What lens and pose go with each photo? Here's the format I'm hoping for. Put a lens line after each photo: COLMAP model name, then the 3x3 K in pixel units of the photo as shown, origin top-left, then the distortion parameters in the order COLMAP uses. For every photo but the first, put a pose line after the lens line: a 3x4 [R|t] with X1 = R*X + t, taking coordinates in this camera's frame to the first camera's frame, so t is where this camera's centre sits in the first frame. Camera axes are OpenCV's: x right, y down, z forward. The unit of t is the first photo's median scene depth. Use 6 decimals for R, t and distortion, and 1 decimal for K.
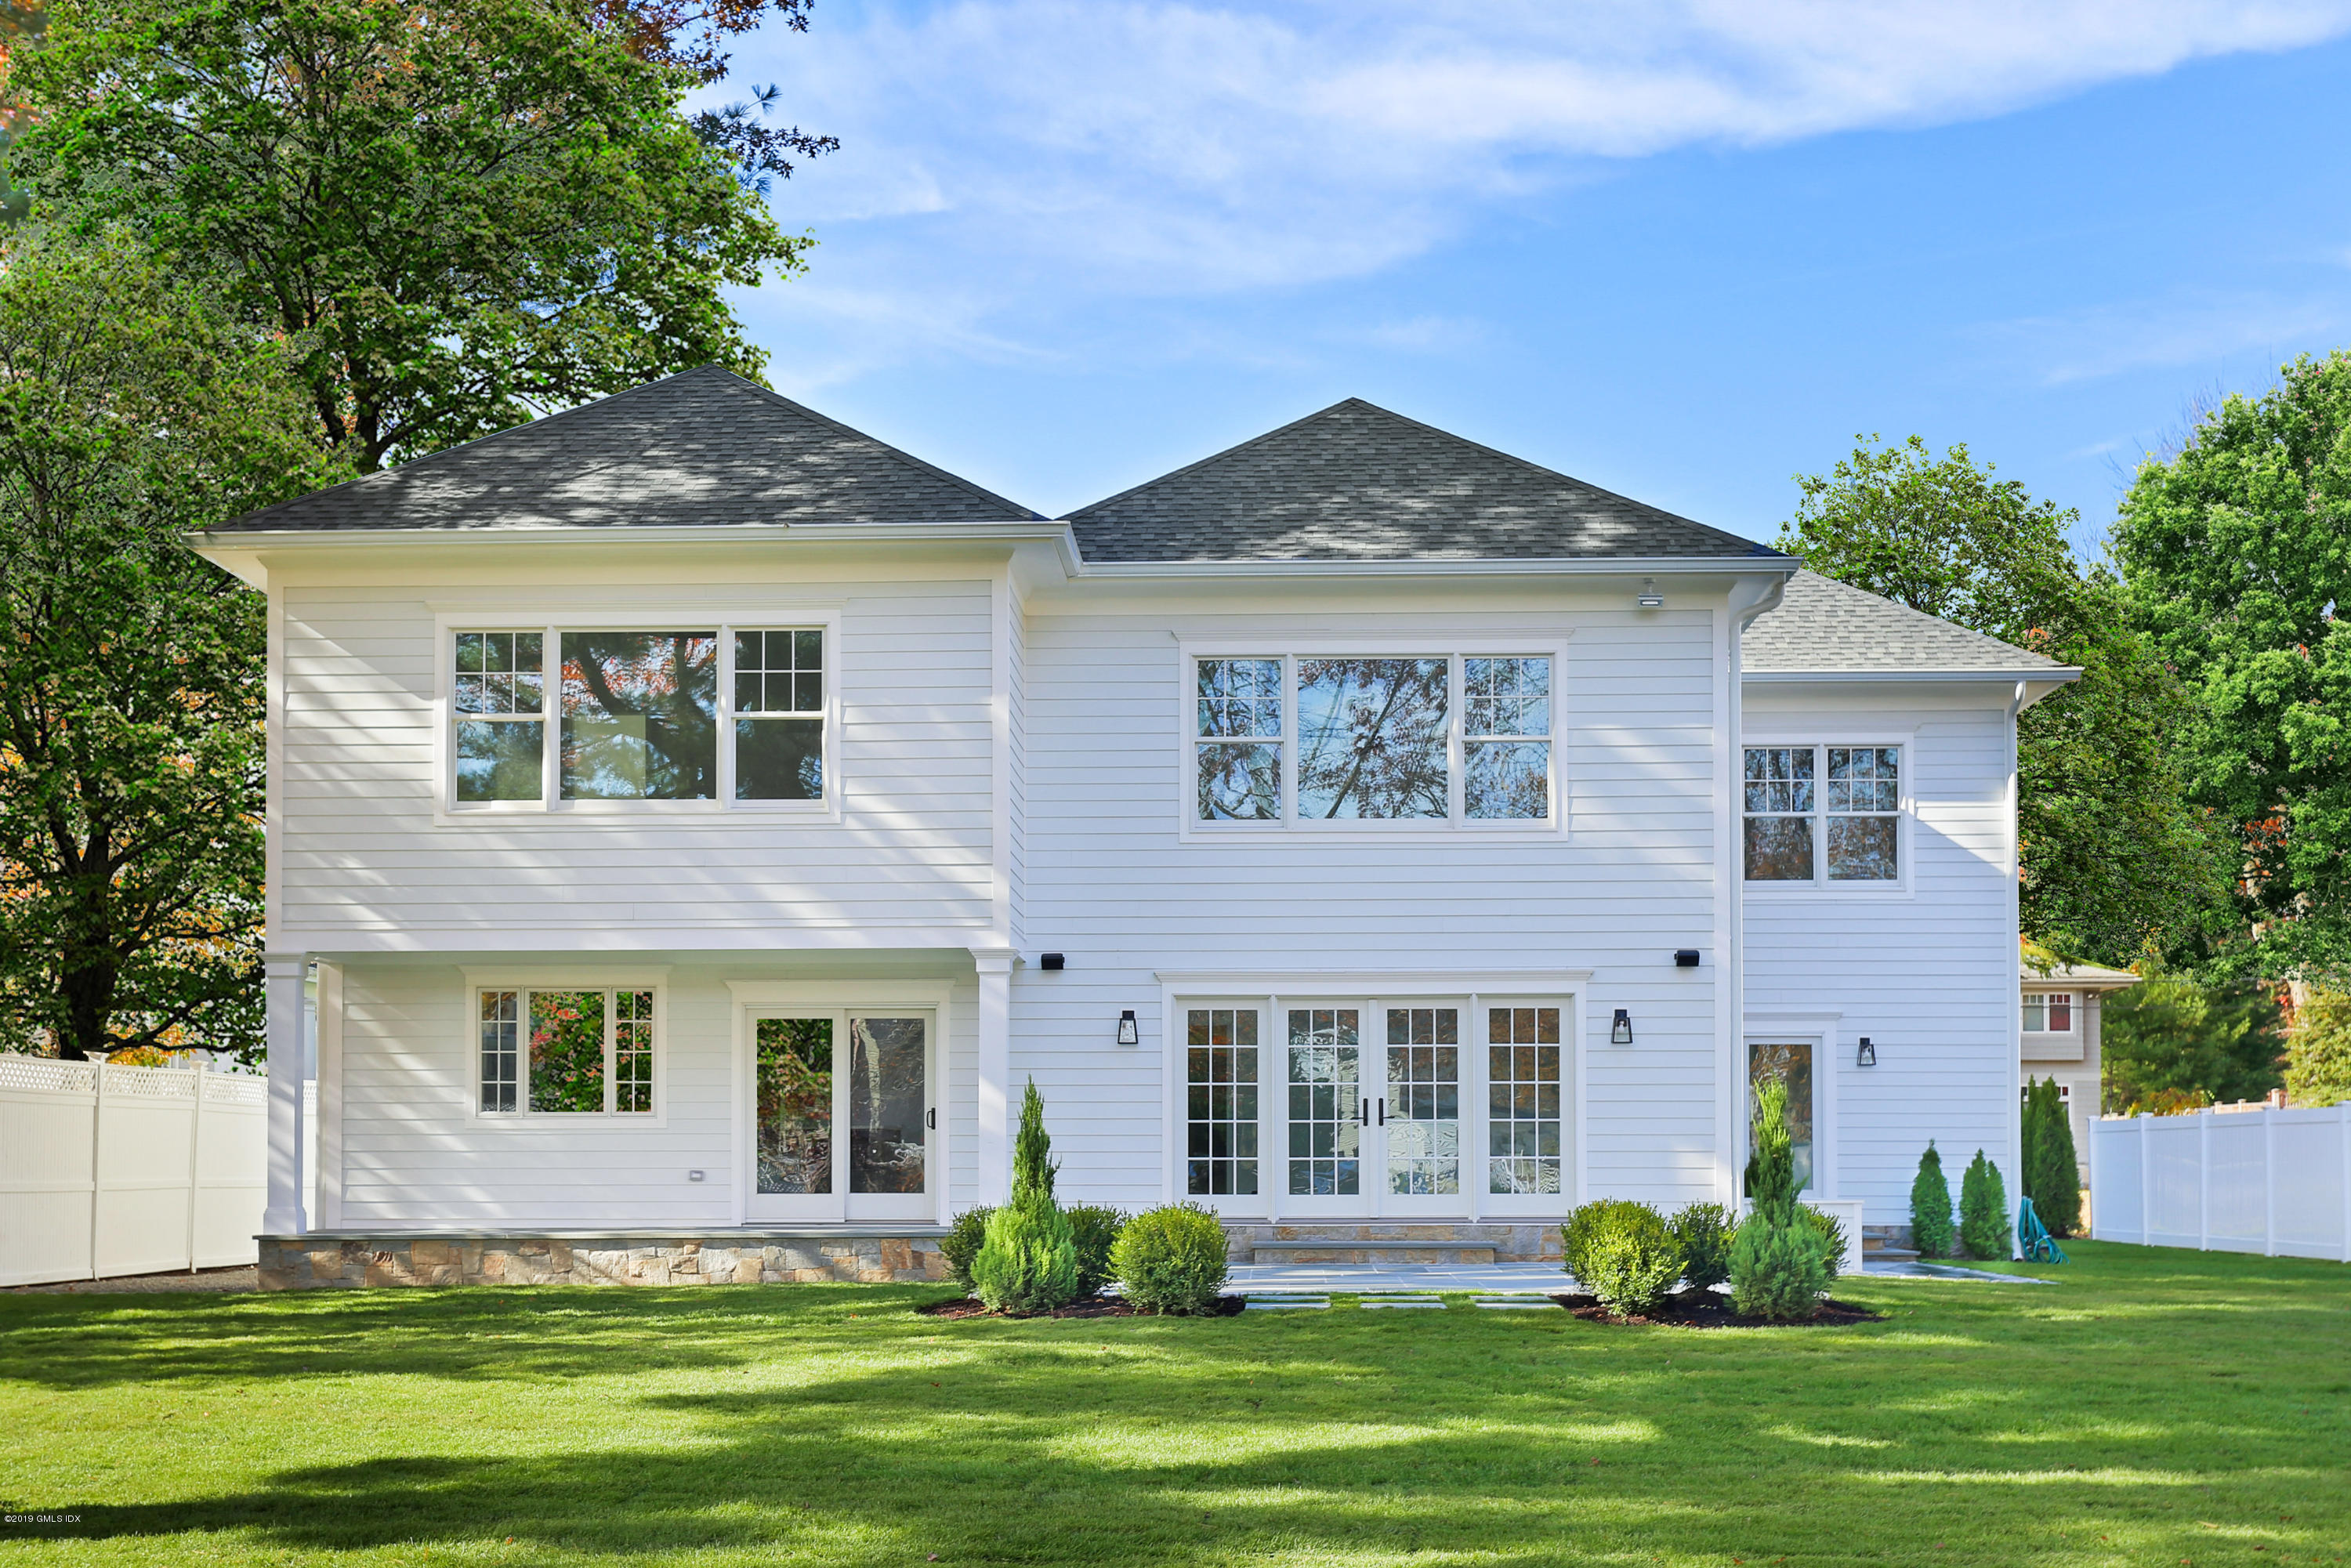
lens RADIAL K [[2896.3, 0, 1193.9], [0, 2896.3, 976.4], [0, 0, 1]] dist [0.092043, 0.000000]
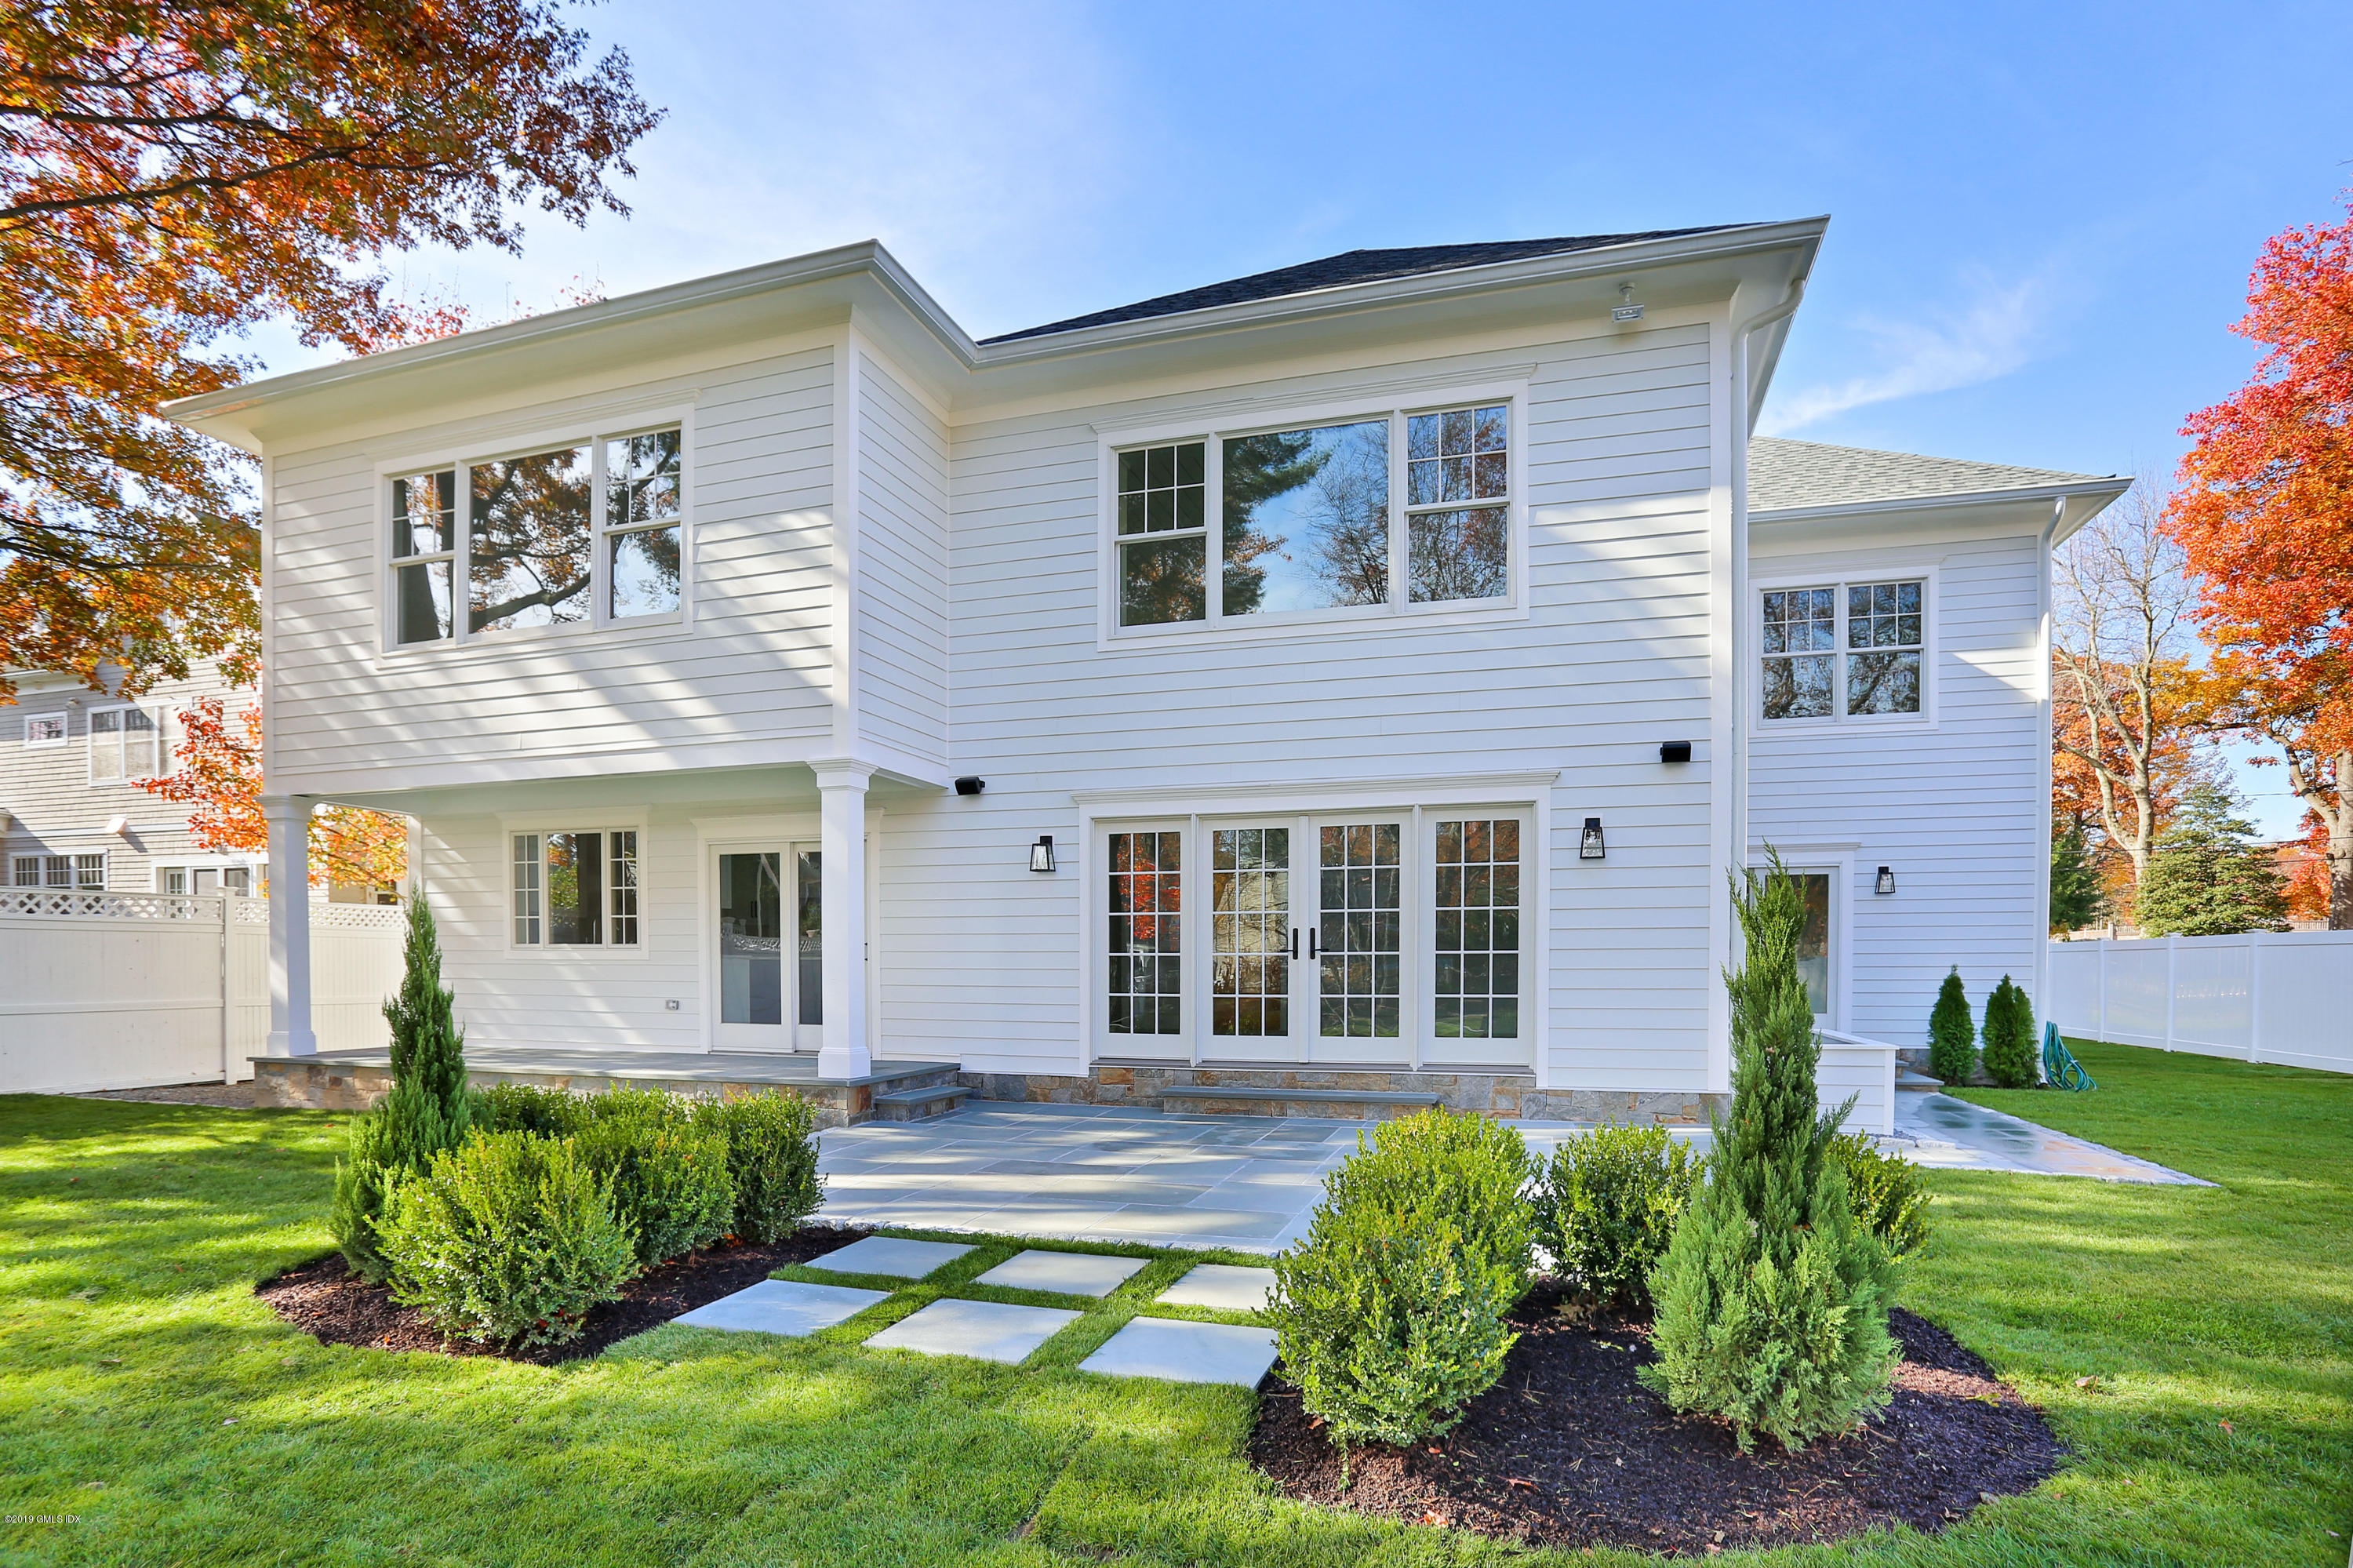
lens RADIAL K [[1287.2, 0, 1183.6], [0, 1287.2, 970.2], [0, 0, 1]] dist [-0.048312, 0.003939]
pose [[0.968127, 0.001472, -0.250456, 0.124345], [0.016727, 0.997370, 0.070521, 0.026598], [0.249902, -0.072463, 0.965556, 0.608250]]
